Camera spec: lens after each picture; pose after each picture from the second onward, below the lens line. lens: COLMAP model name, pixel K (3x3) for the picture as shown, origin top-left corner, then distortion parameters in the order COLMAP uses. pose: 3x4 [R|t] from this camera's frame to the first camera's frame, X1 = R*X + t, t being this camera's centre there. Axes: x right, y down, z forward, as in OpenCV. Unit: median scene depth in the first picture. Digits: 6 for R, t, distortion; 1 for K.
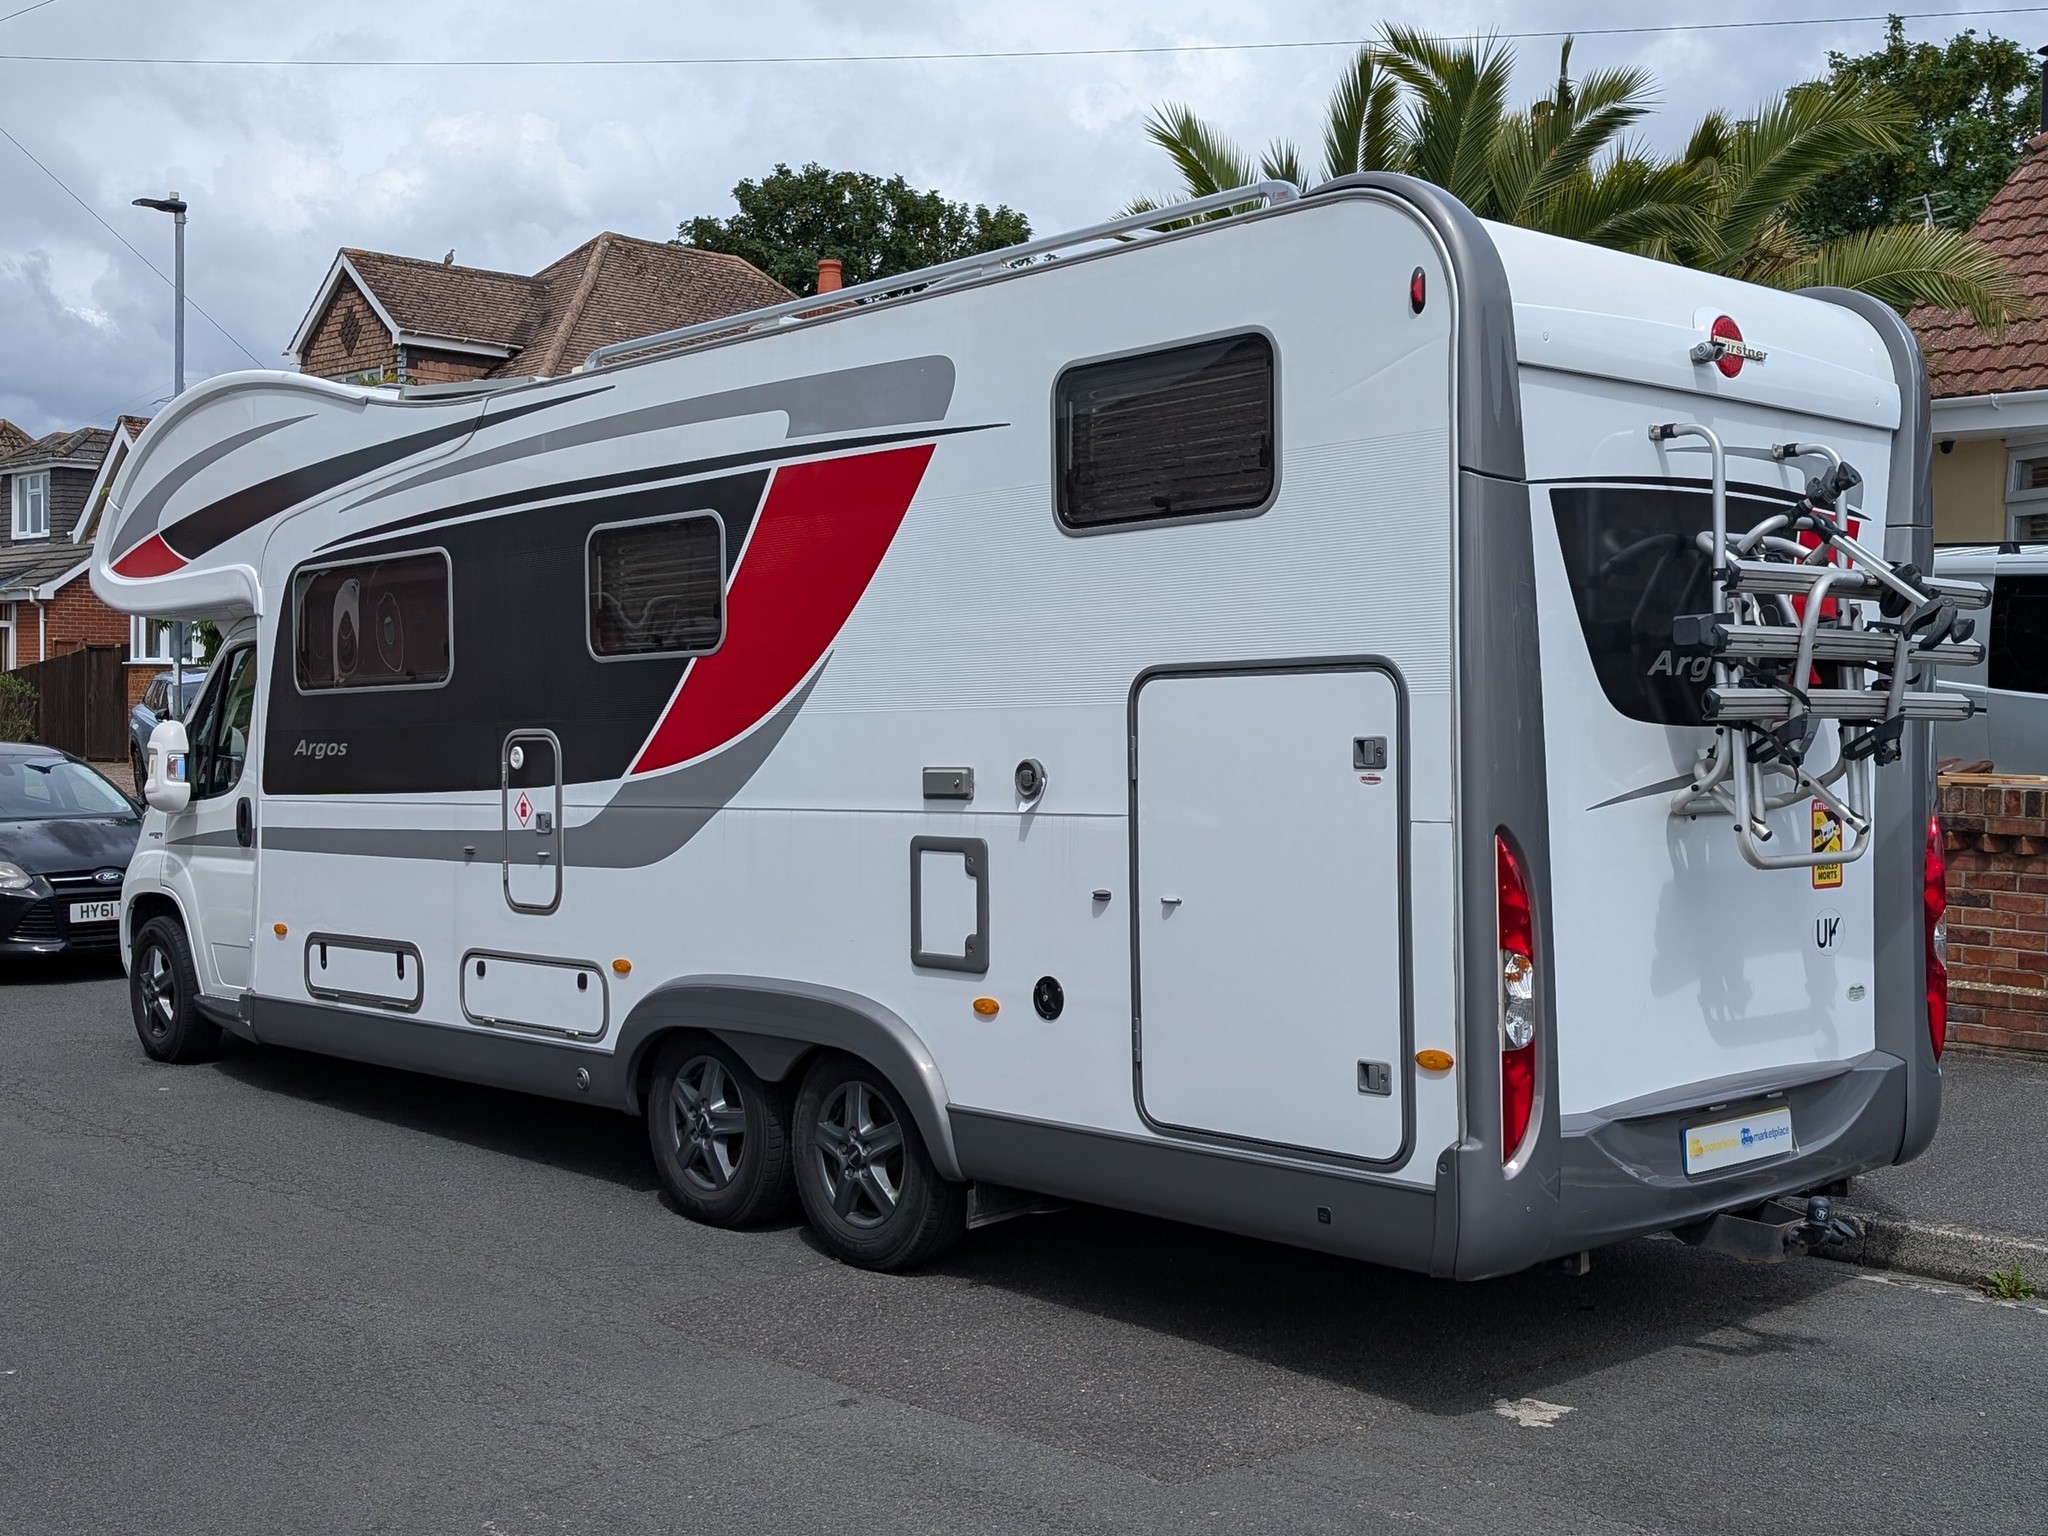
lens RADIAL K [[2200.9, 0, 1042.1], [0, 2200.9, 757.5], [0, 0, 1]] dist [0.147915, -0.018596]
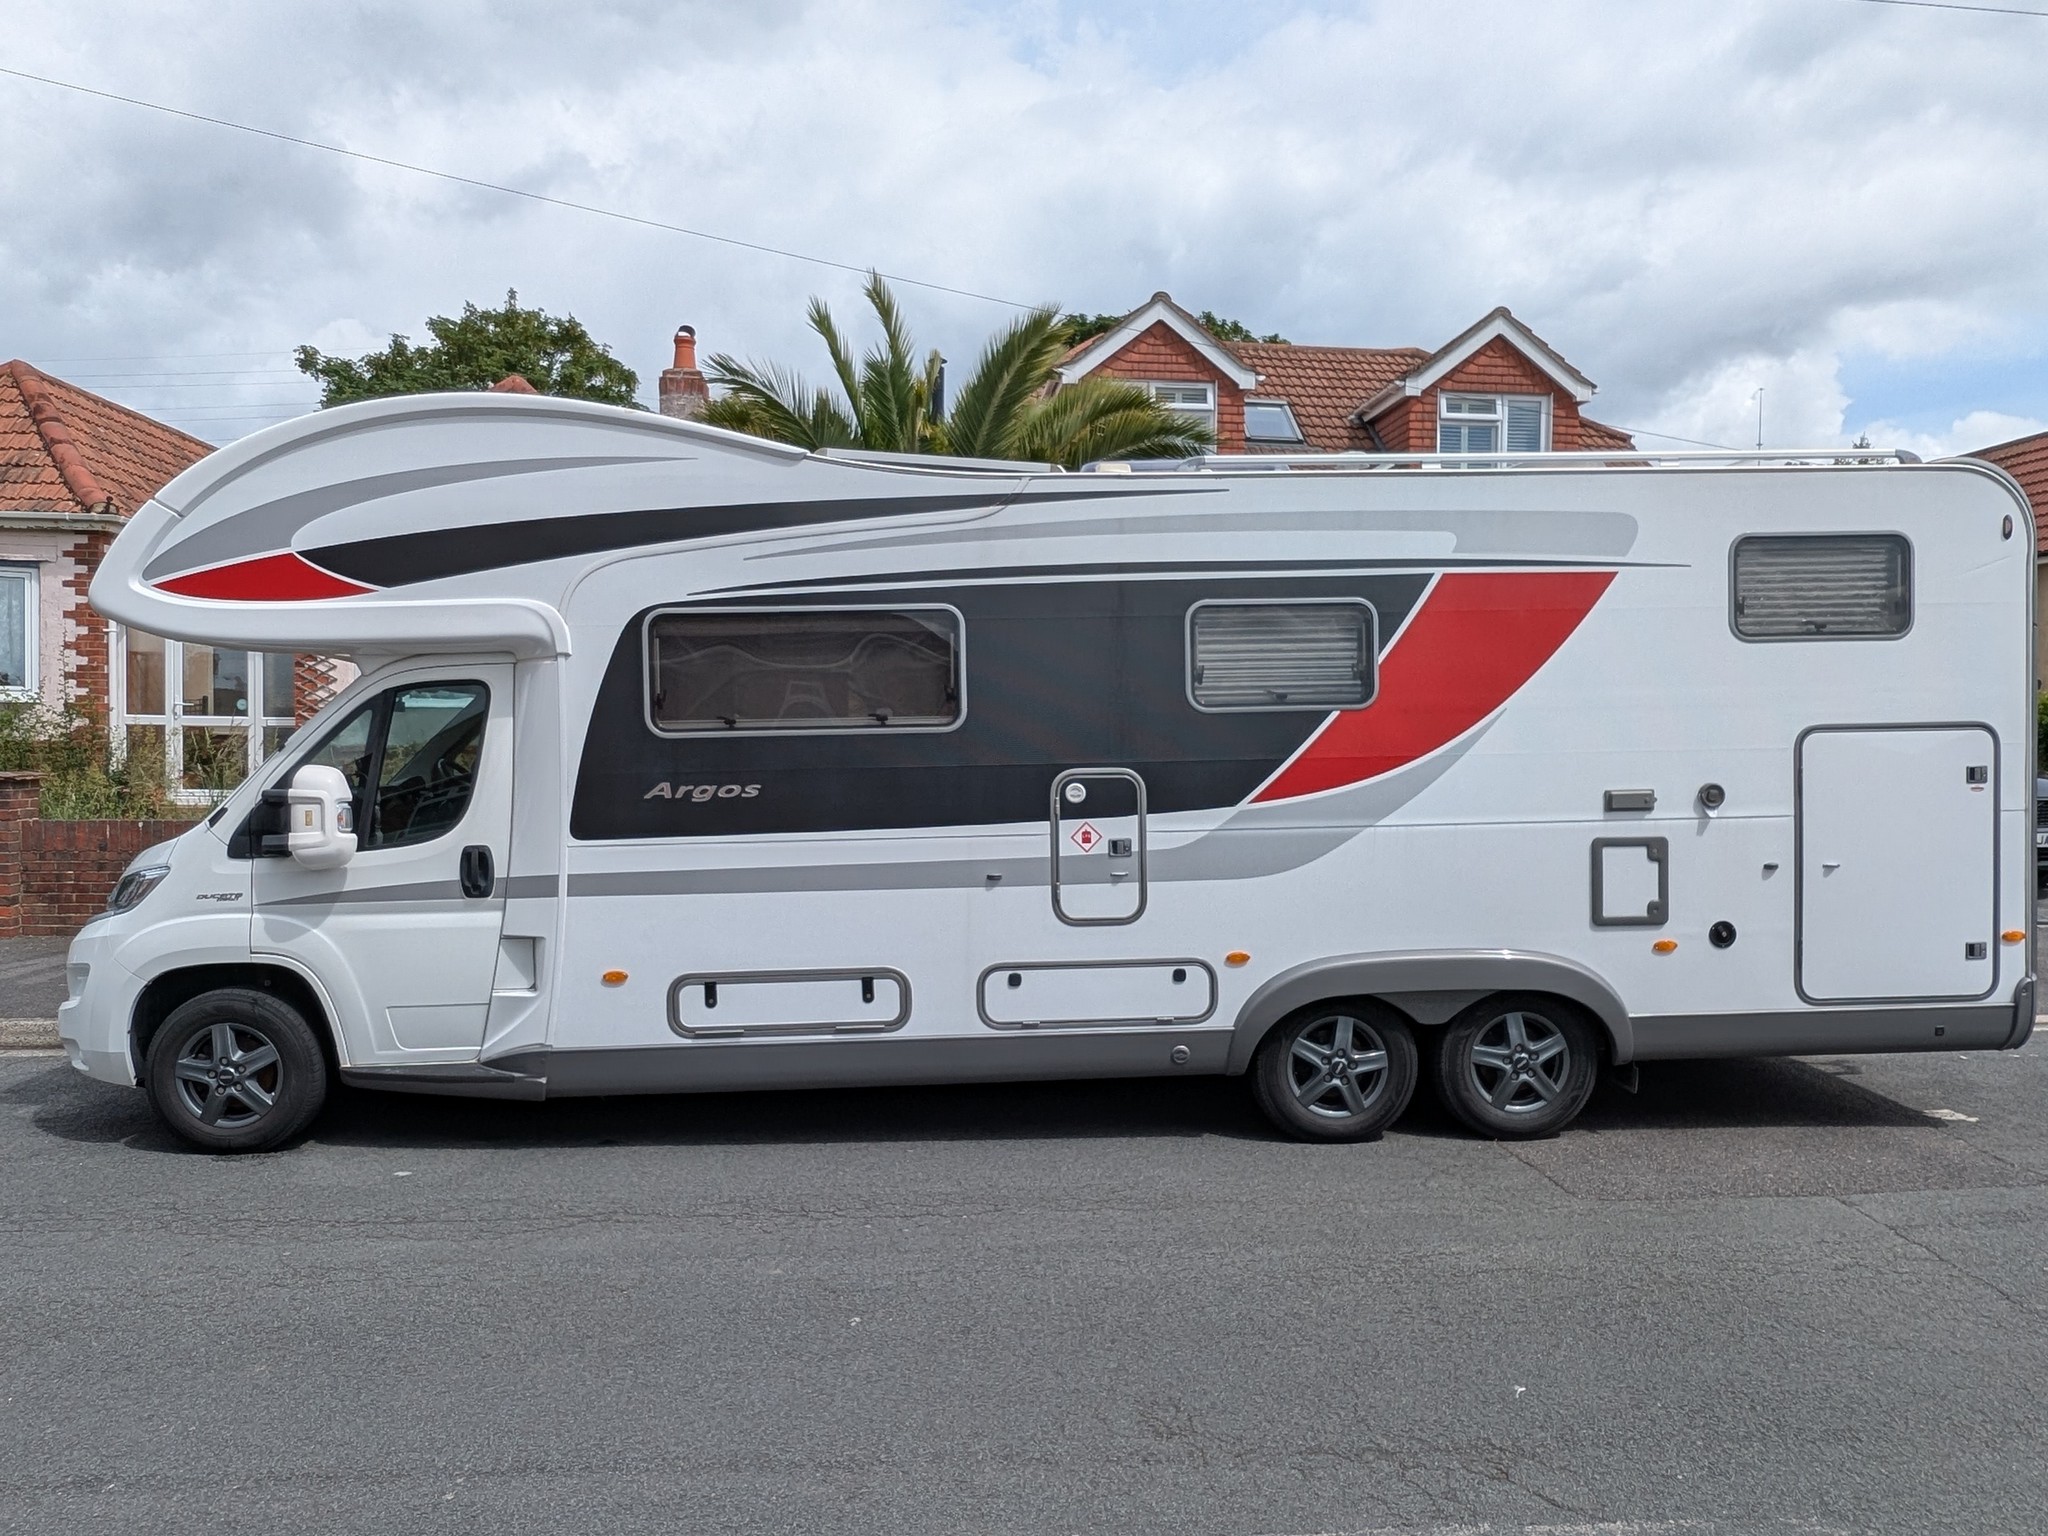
lens RADIAL K [[968.2, 0, 1024.0], [0, 968.2, 768.0], [0, 0, 1]] dist [0.037136, -0.020743]
pose [[0.655935, -0.015837, 0.754651, -0.722135], [0.016763, 0.999839, 0.006412, -0.018994], [-0.754631, 0.008444, 0.656095, 0.779439]]
